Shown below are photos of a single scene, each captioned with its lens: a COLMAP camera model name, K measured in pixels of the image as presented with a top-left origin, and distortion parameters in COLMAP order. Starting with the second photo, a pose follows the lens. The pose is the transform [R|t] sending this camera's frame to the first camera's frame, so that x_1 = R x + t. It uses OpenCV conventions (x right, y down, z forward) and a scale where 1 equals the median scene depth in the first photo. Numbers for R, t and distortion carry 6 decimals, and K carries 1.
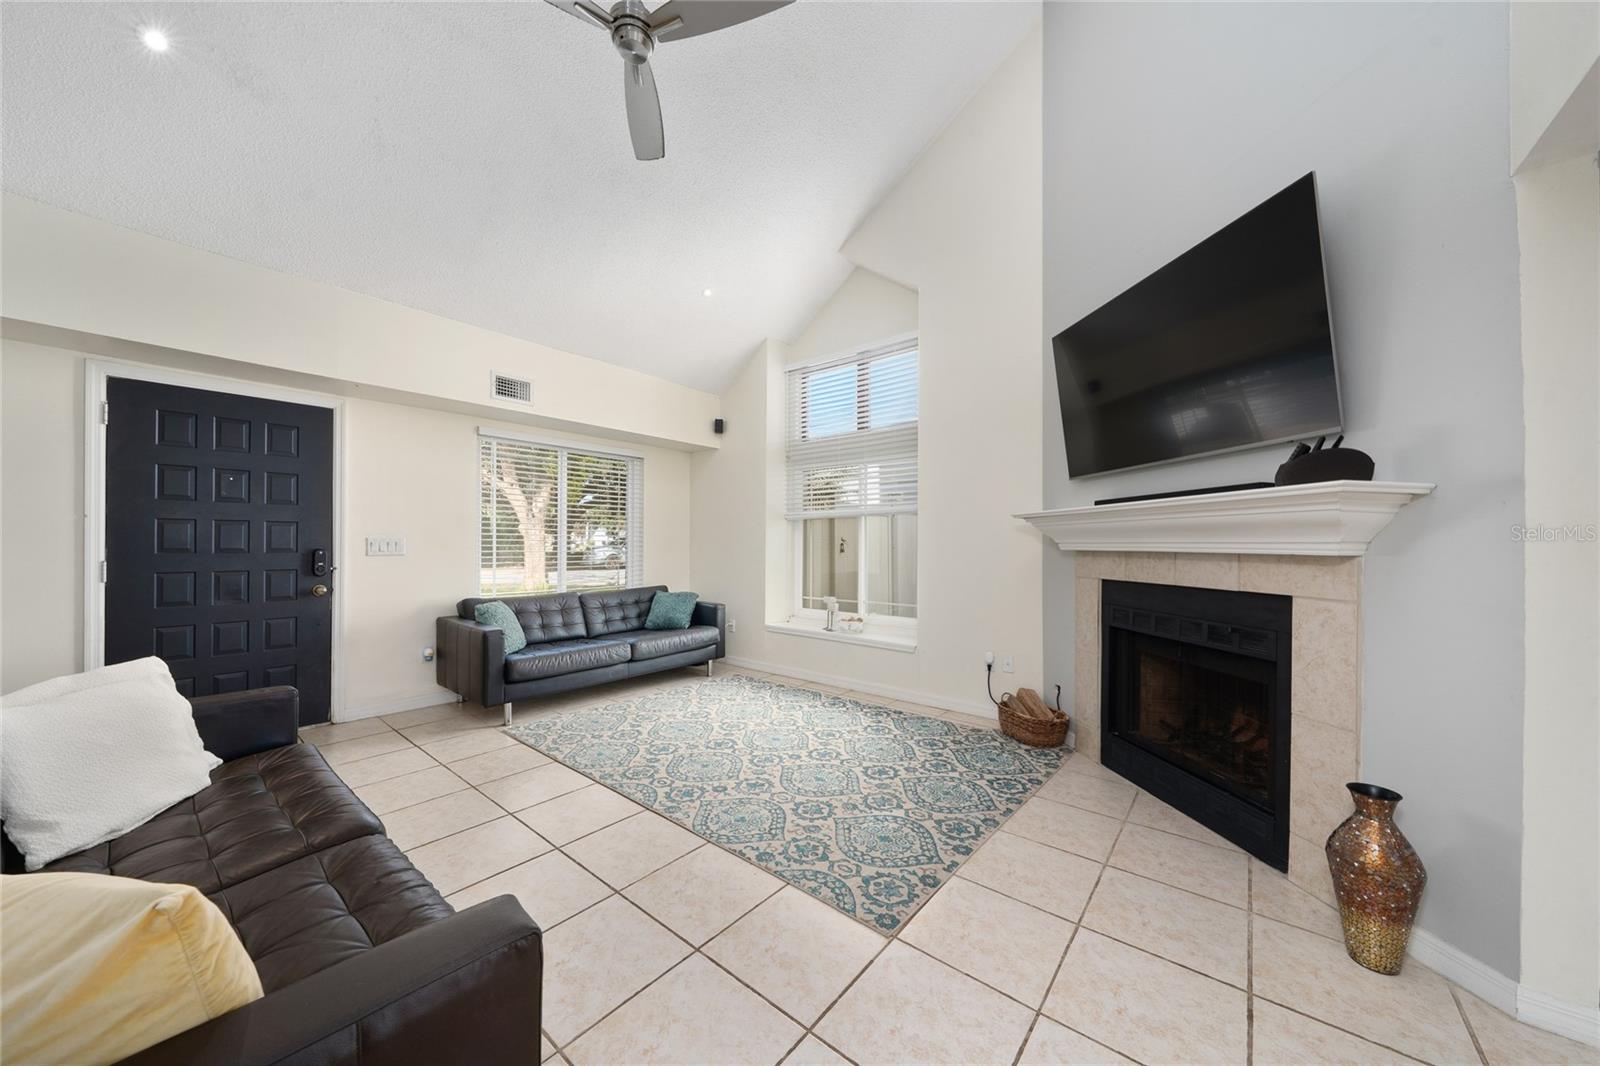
lens RADIAL K [[552.8, 0, 802.1], [0, 552.8, 539.0], [0, 0, 1]] dist [-0.002600, 0.000238]
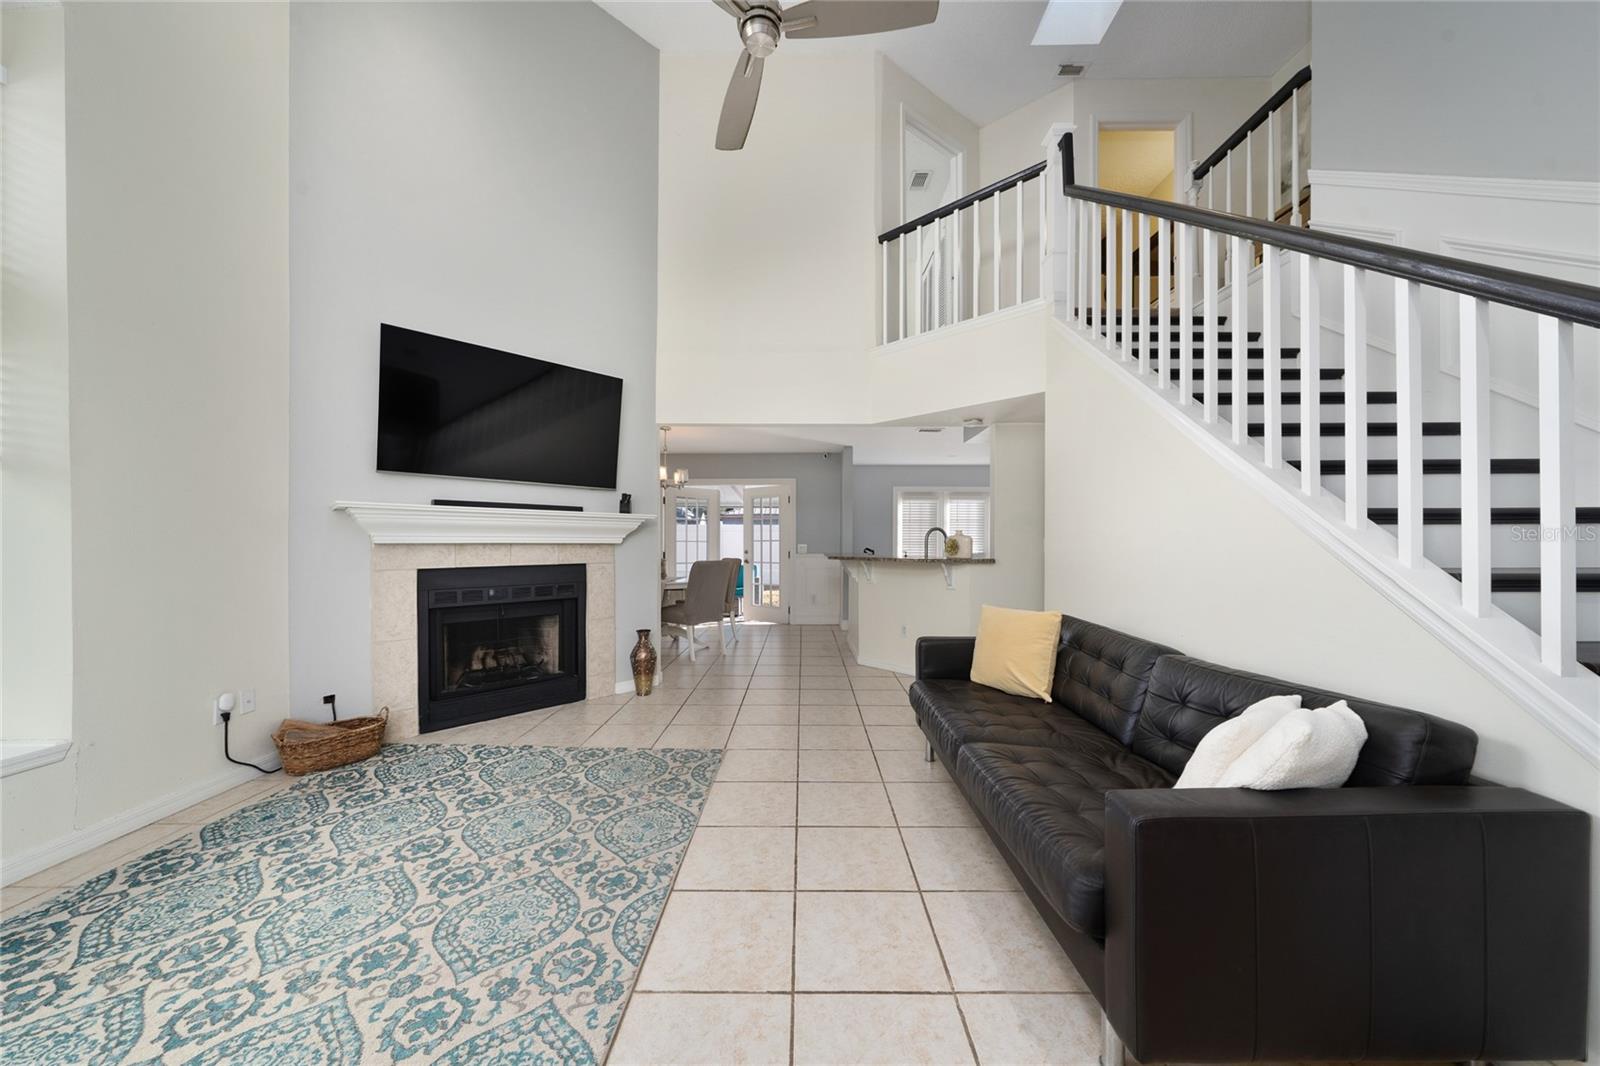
lens RADIAL K [[552.8, 0, 801.6], [0, 552.8, 544.4], [0, 0, 1]] dist [-0.002600, 0.000238]
pose [[-0.634353, -0.006256, 0.773018, -0.839102], [-0.008586, 0.999963, 0.001046, 0.016731], [-0.772996, -0.005974, -0.634383, 1.165335]]
